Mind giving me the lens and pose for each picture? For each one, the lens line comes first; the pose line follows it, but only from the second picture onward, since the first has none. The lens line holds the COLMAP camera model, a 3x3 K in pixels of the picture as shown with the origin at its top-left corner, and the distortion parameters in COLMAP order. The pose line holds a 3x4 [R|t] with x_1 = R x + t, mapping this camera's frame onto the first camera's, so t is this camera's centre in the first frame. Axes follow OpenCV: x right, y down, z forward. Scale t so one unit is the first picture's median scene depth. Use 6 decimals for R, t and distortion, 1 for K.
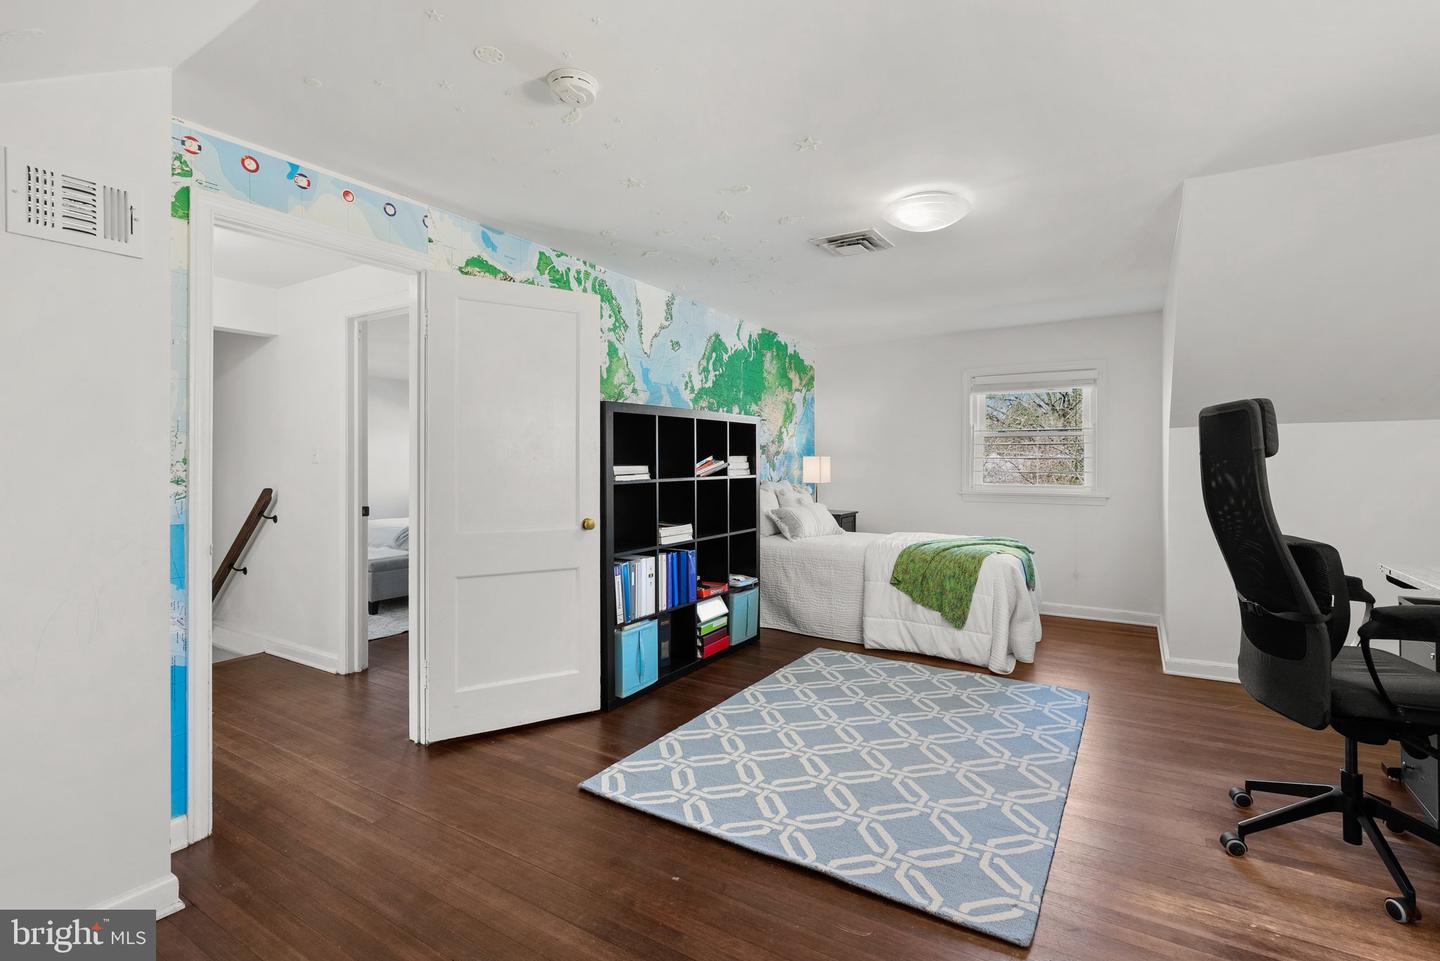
lens RADIAL K [[663.3, 0, 723.2], [0, 663.3, 465.2], [0, 0, 1]] dist [-0.004516, 0.000169]
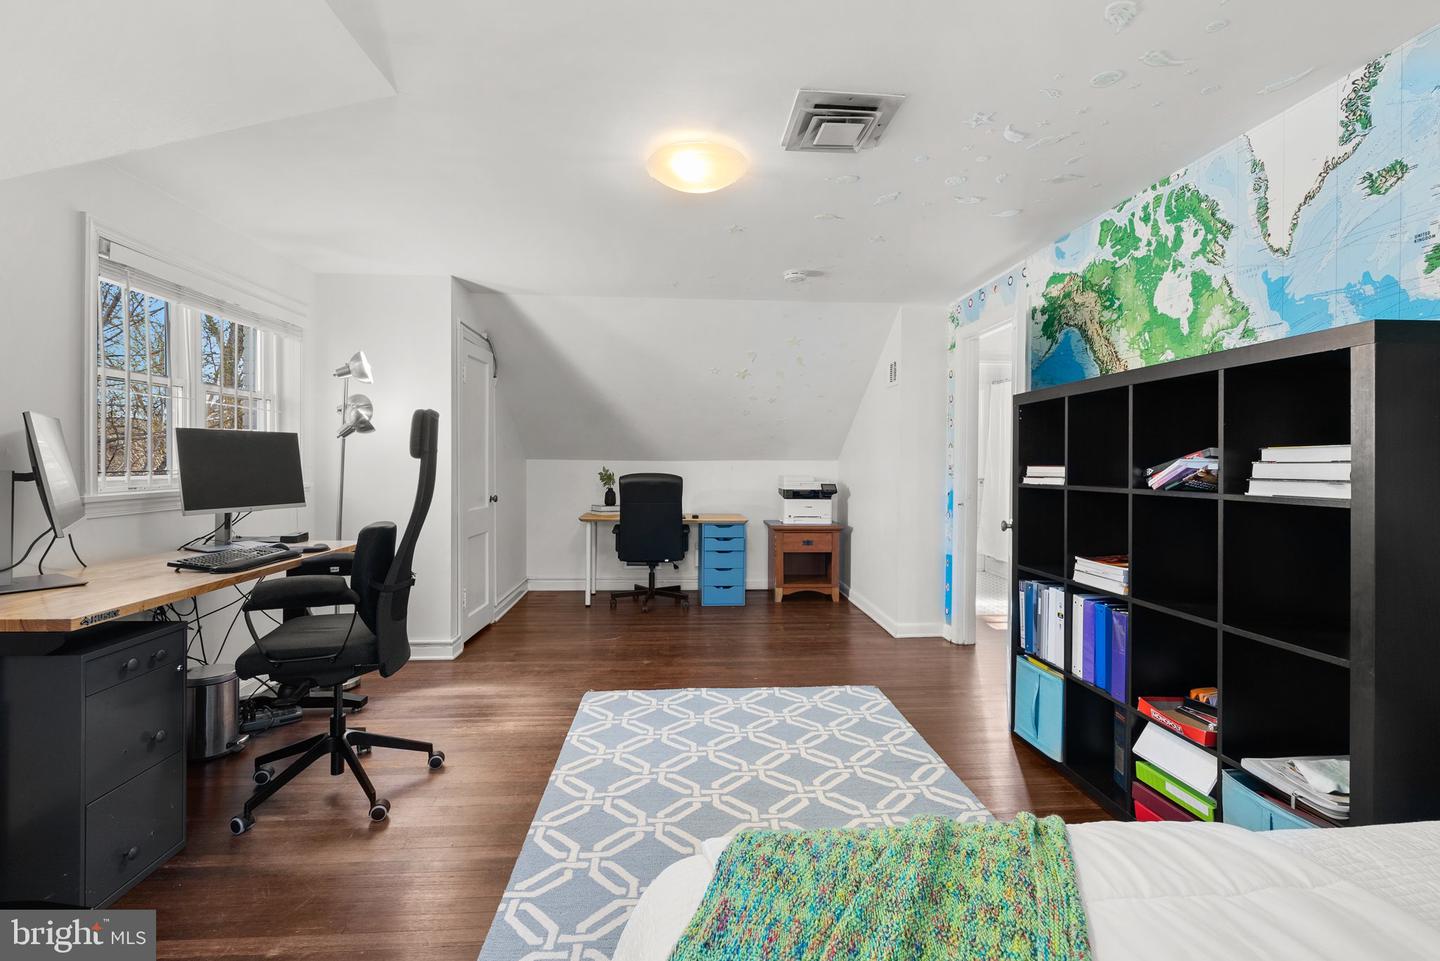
lens RADIAL K [[663.3, 0, 723.2], [0, 663.3, 465.2], [0, 0, 1]] dist [-0.004516, 0.000169]
pose [[-0.804475, 0.001469, -0.593984, 0.603751], [-0.005528, 0.999935, 0.009961, -0.005652], [0.593961, 0.011297, -0.804415, 1.311516]]
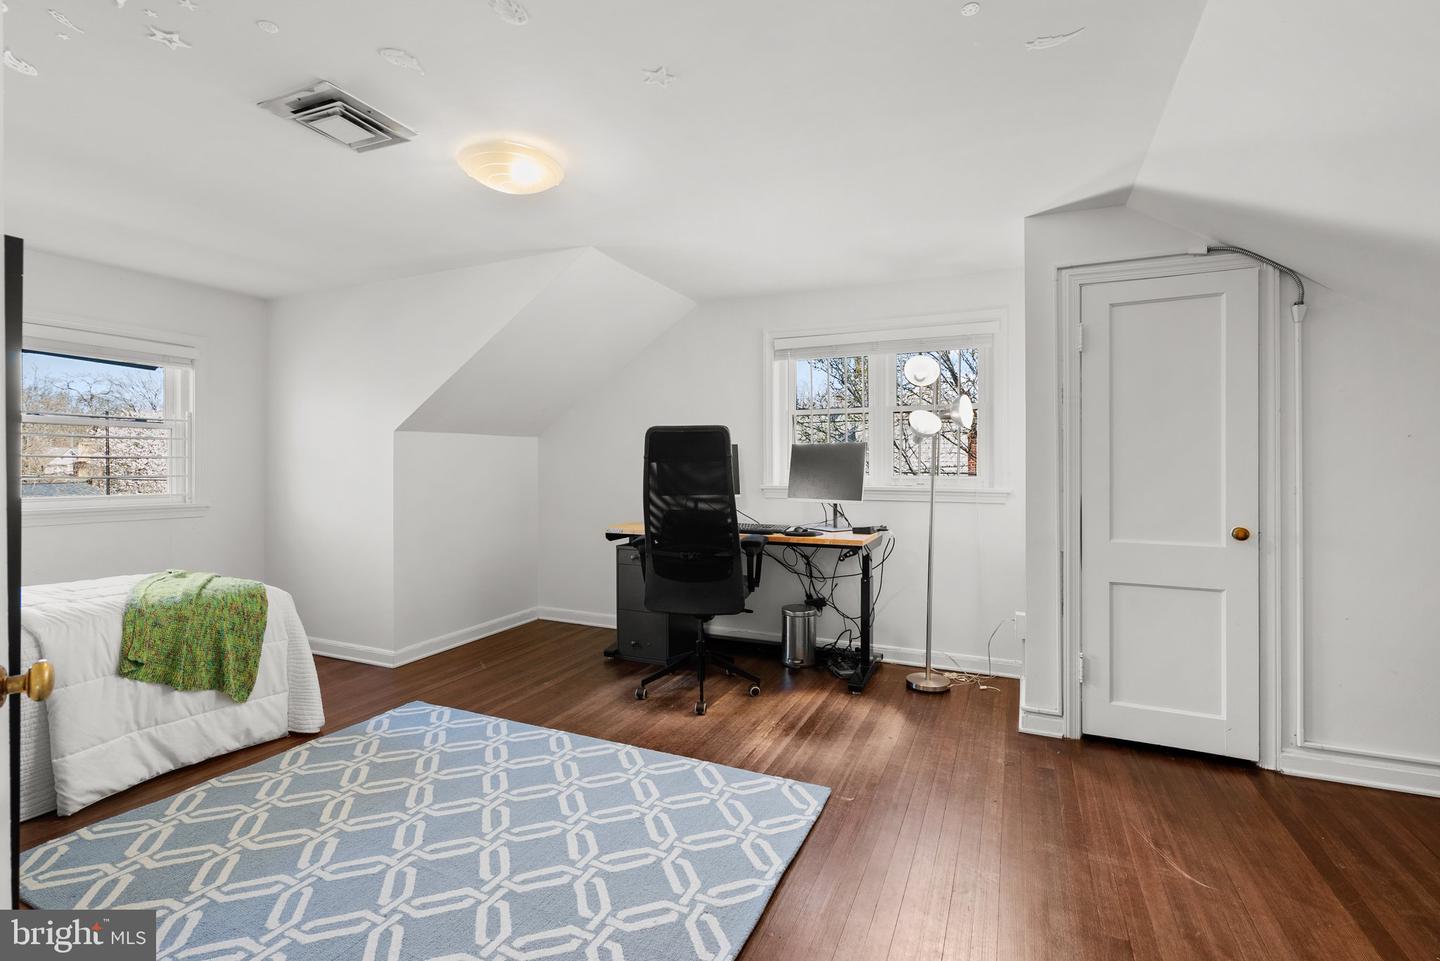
lens RADIAL K [[656.2, 0, 725.5], [0, 656.2, 462.7], [0, 0, 1]] dist [-0.000690, -0.000218]
pose [[-0.141583, 0.006296, 0.989906, -0.436848], [0.000370, 0.999980, -0.006307, 0.000418], [-0.989926, -0.000527, -0.141583, 0.649570]]
